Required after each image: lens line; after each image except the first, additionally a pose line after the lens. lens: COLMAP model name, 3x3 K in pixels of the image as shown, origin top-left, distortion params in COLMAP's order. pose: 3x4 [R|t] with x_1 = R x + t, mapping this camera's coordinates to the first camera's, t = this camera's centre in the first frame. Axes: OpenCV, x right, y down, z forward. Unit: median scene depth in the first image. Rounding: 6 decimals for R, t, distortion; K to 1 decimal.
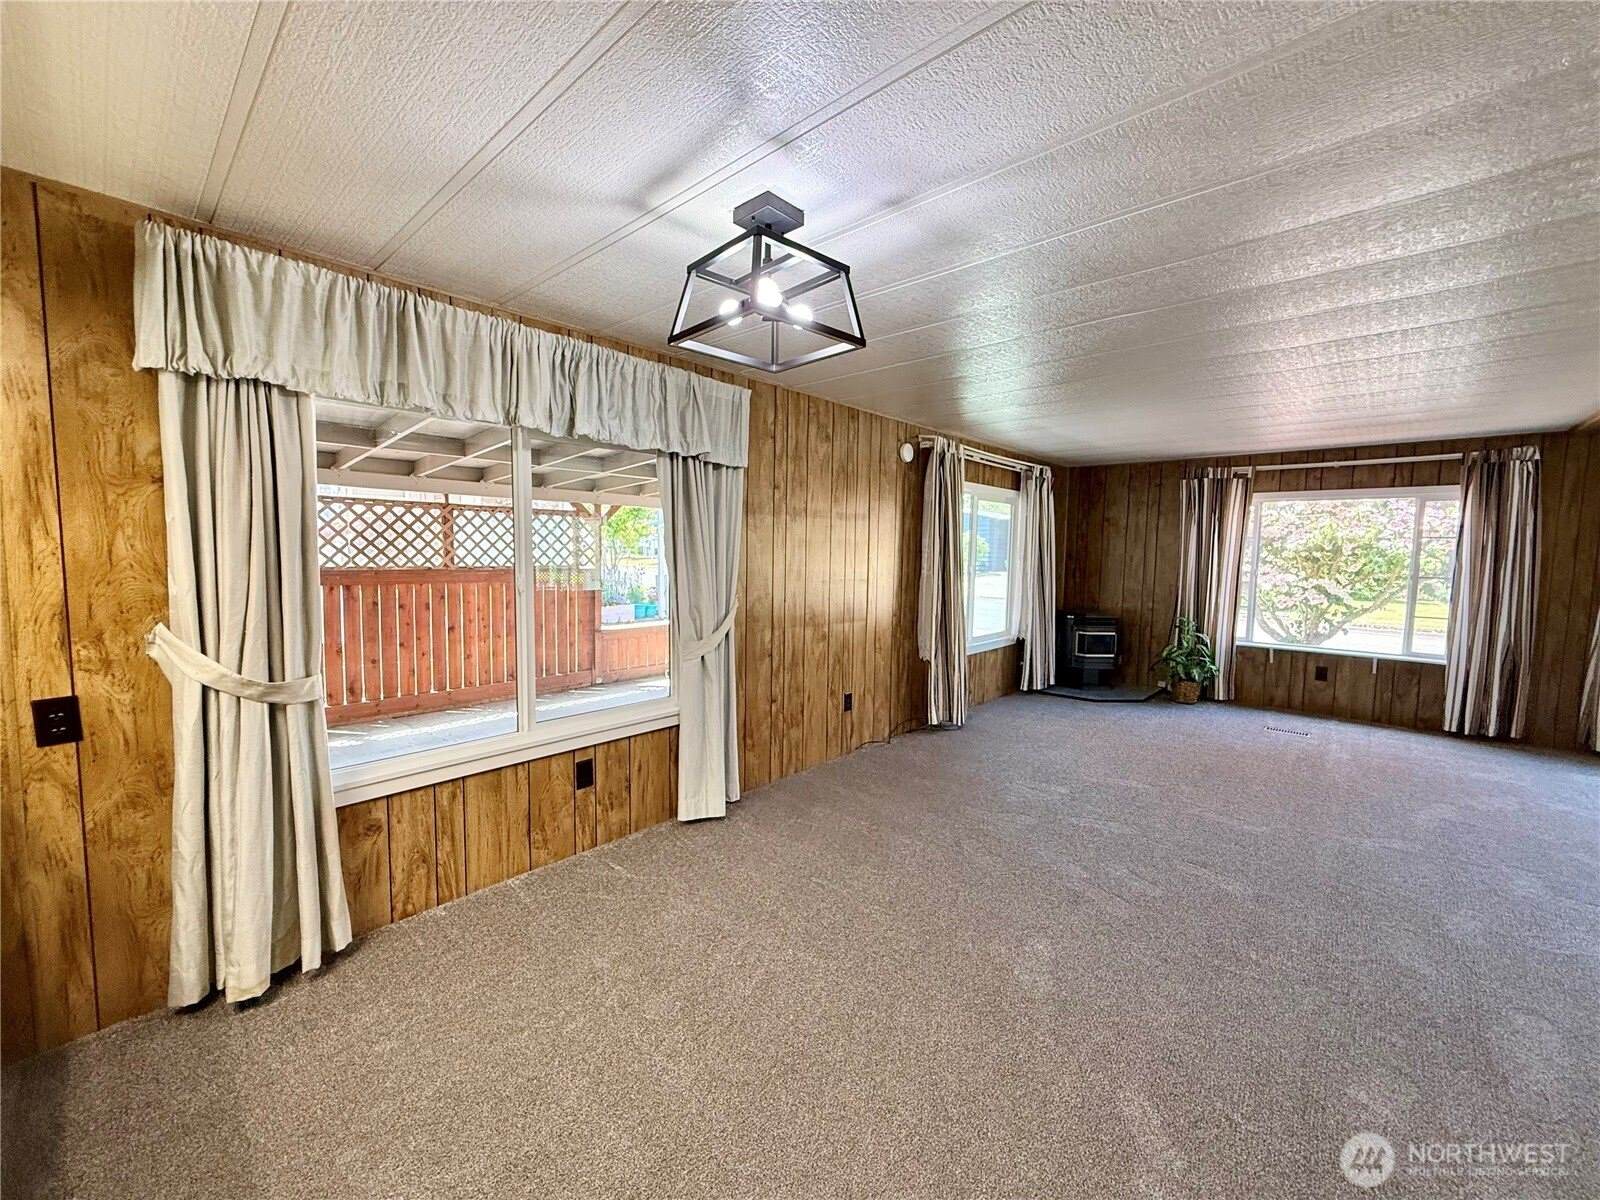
lens RADIAL K [[636.6, 0, 800.0], [0, 636.6, 600.0], [0, 0, 1]] dist [-0.001256, -0.000328]
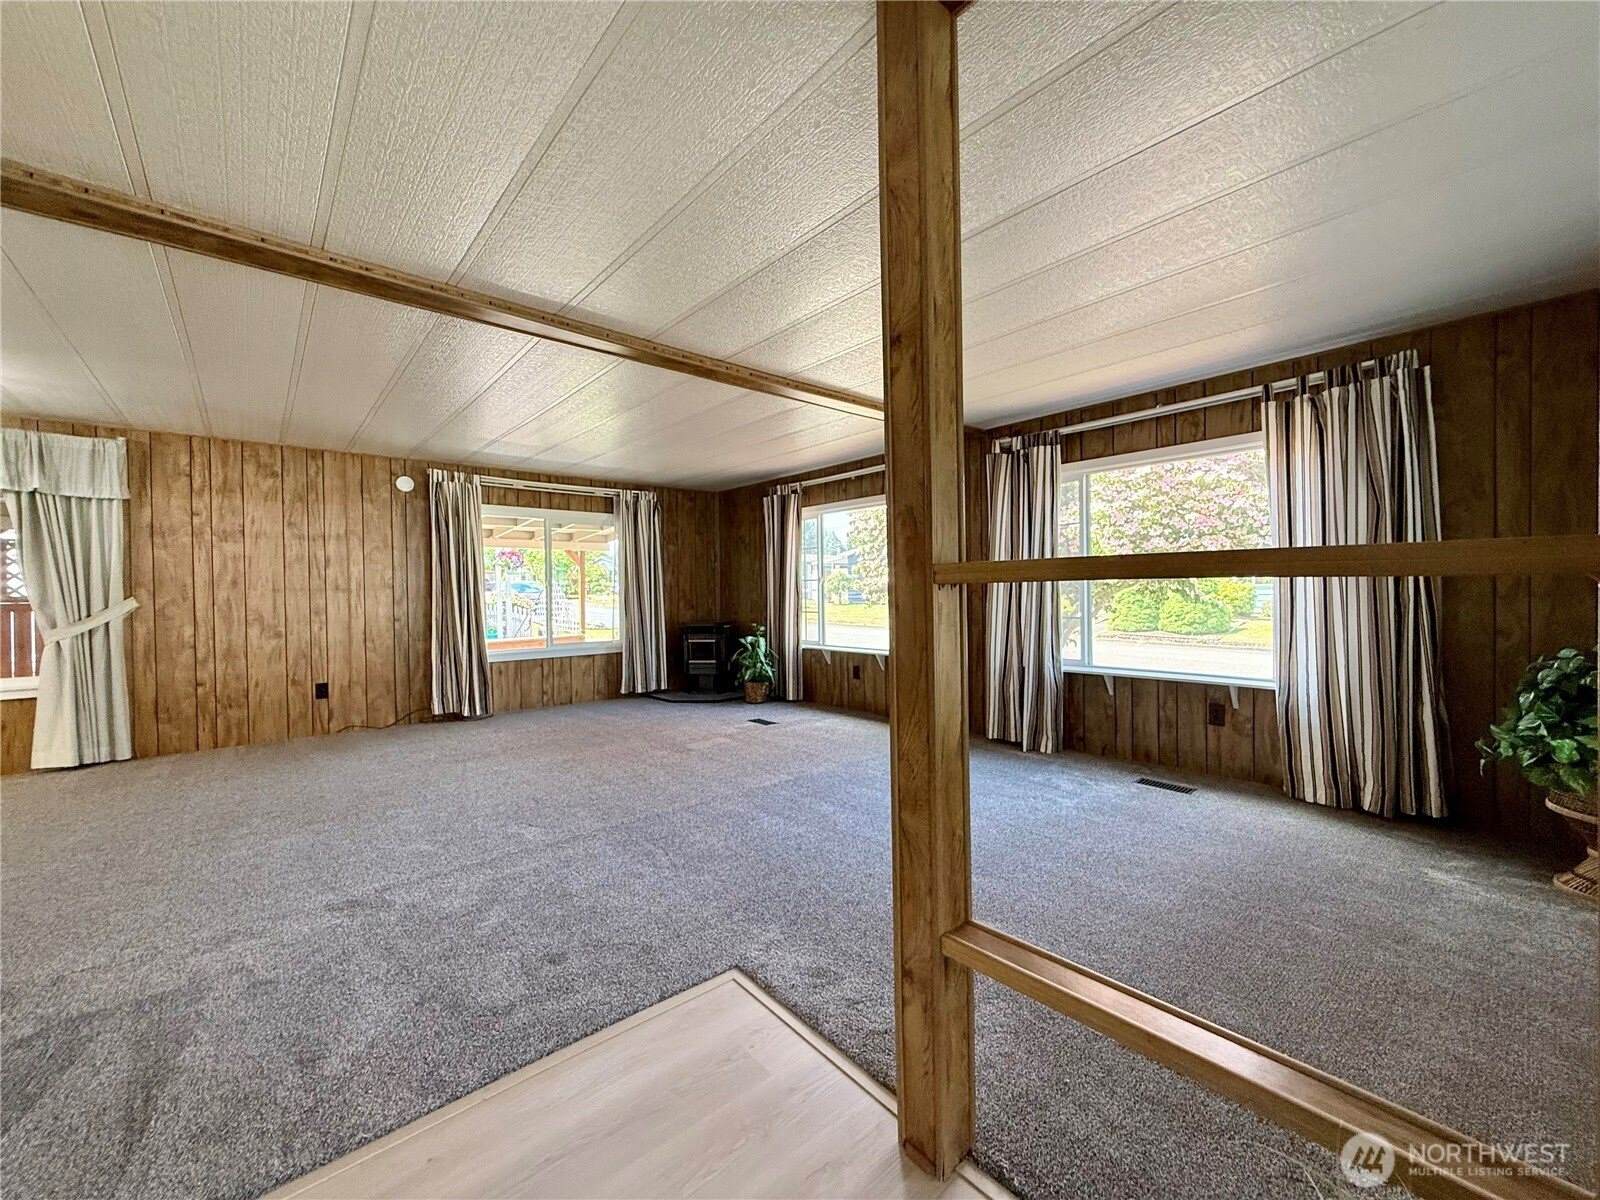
lens RADIAL K [[636.6, 0, 800.0], [0, 636.6, 600.0], [0, 0, 1]] dist [-0.001256, -0.000328]
pose [[0.992429, -0.025624, -0.120117, 1.023621], [0.017446, 0.997489, -0.068646, 0.079989], [0.121574, 0.066031, 0.990384, -0.078768]]
